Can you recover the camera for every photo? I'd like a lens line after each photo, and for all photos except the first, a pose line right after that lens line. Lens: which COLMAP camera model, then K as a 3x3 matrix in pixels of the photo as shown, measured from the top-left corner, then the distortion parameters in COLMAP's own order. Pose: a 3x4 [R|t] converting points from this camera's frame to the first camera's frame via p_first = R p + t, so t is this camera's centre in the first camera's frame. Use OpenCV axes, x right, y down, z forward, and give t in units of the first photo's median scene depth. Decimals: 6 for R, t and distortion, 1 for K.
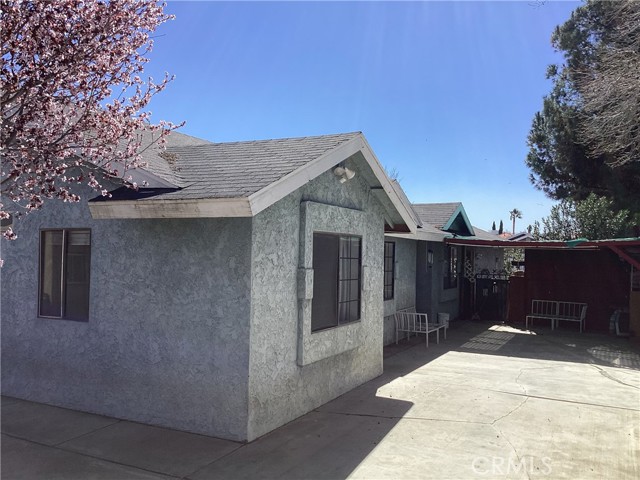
lens RADIAL K [[575.8, 0, 315.6], [0, 575.8, 238.0], [0, 0, 1]] dist [0.102550, -0.162182]
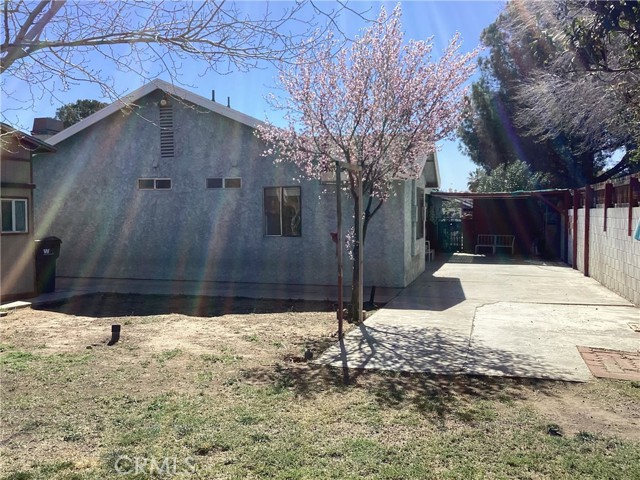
lens RADIAL K [[575.8, 0, 315.6], [0, 575.8, 238.0], [0, 0, 1]] dist [0.102550, -0.162182]
pose [[0.984503, -0.027285, 0.173232, -0.276600], [0.015498, 0.997494, 0.069036, 0.009082], [-0.174682, -0.065281, 0.982458, -0.340231]]
